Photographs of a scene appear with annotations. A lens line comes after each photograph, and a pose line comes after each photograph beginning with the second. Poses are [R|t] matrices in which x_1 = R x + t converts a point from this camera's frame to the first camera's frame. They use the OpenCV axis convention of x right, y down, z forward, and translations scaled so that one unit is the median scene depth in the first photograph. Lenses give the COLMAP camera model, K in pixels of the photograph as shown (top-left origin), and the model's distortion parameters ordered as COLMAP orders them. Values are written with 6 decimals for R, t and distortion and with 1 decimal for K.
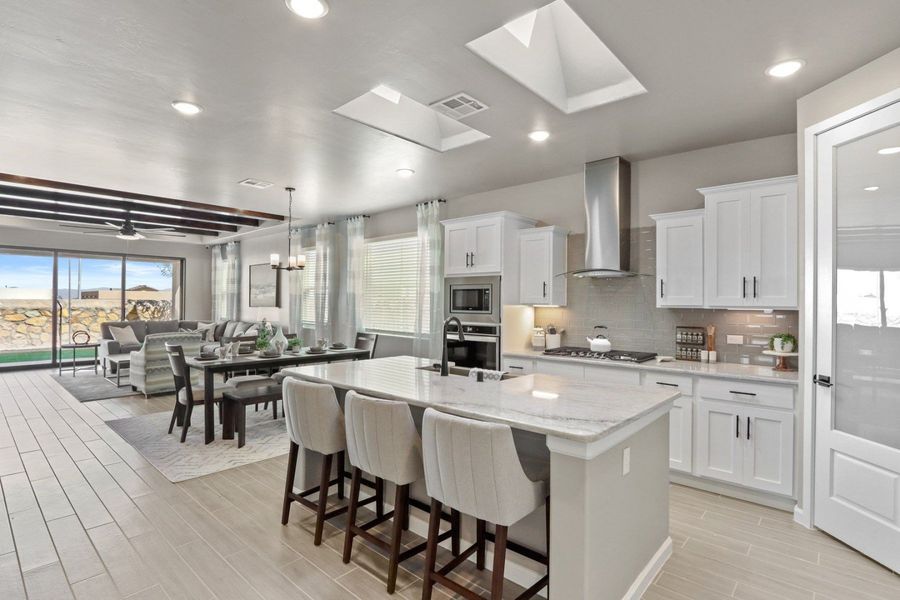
lens RADIAL K [[443.7, 0, 443.4], [0, 443.7, 299.7], [0, 0, 1]] dist [-0.011465, 0.000735]
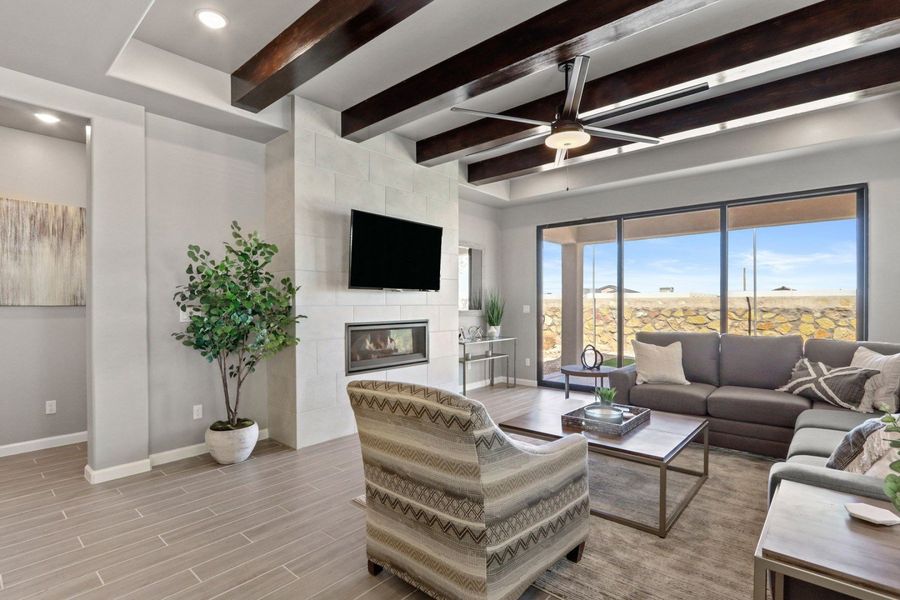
lens RADIAL K [[435.2, 0, 442.6], [0, 435.2, 307.6], [0, 0, 1]] dist [-0.018161, 0.004674]
pose [[0.017933, 0.002300, -0.999837, -0.486984], [0.007080, 0.999972, 0.002427, 0.036581], [0.999814, -0.007123, 0.017916, 1.468356]]
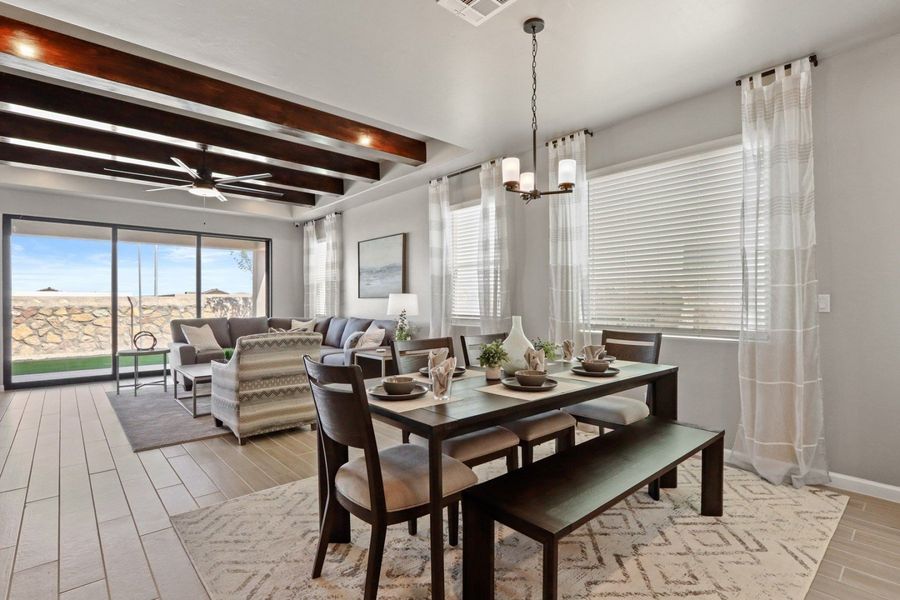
lens RADIAL K [[435.2, 0, 449.5], [0, 435.2, 301.6], [0, 0, 1]] dist [-0.018161, 0.004674]
pose [[0.995039, -0.011920, -0.098765, -0.471420], [0.012093, 0.999926, 0.001151, 0.050056], [0.098744, -0.002339, 0.995110, 0.636778]]
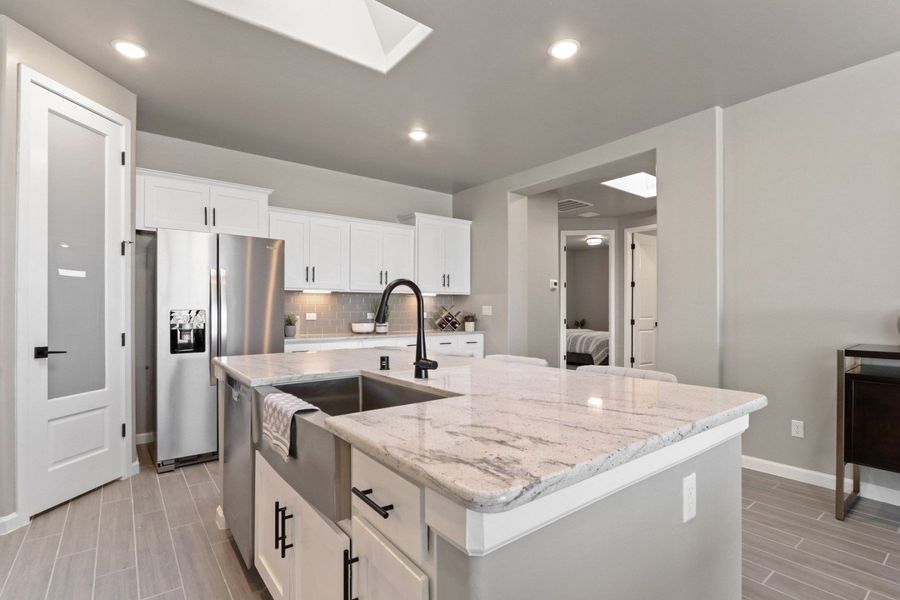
lens RADIAL K [[435.2, 0, 446.3], [0, 435.2, 308.9], [0, 0, 1]] dist [-0.018161, 0.004674]
pose [[-0.983689, -0.006591, 0.179754, -0.088085], [-0.006961, 0.999975, -0.001427, 0.052721], [-0.179740, -0.002655, -0.983711, 1.046912]]
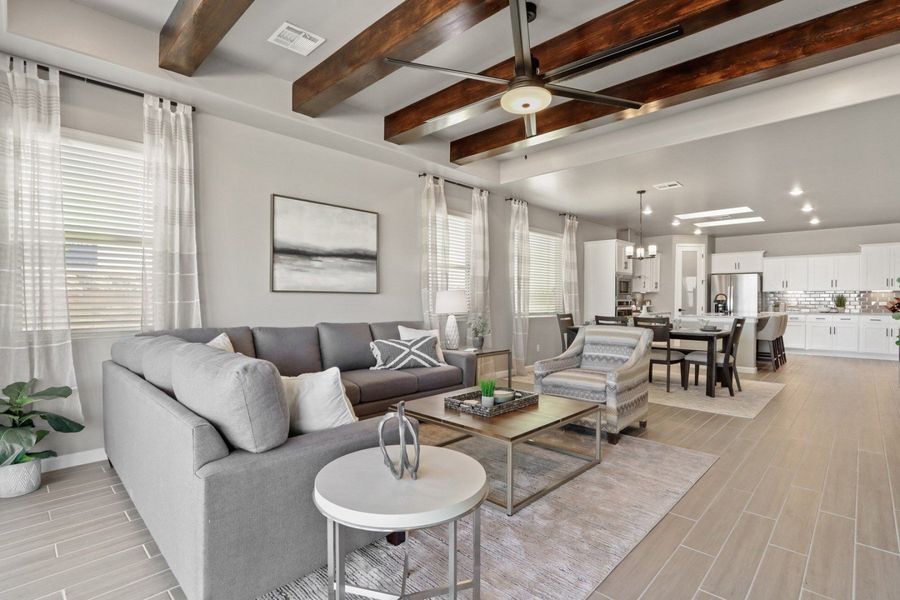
lens RADIAL K [[435.2, 0, 441.0], [0, 435.2, 300.9], [0, 0, 1]] dist [-0.018161, 0.004674]
pose [[0.042451, -0.008732, 0.999060, -1.863846], [-0.003947, 0.999953, 0.008907, 0.046802], [-0.999091, -0.004321, 0.042414, 1.788242]]
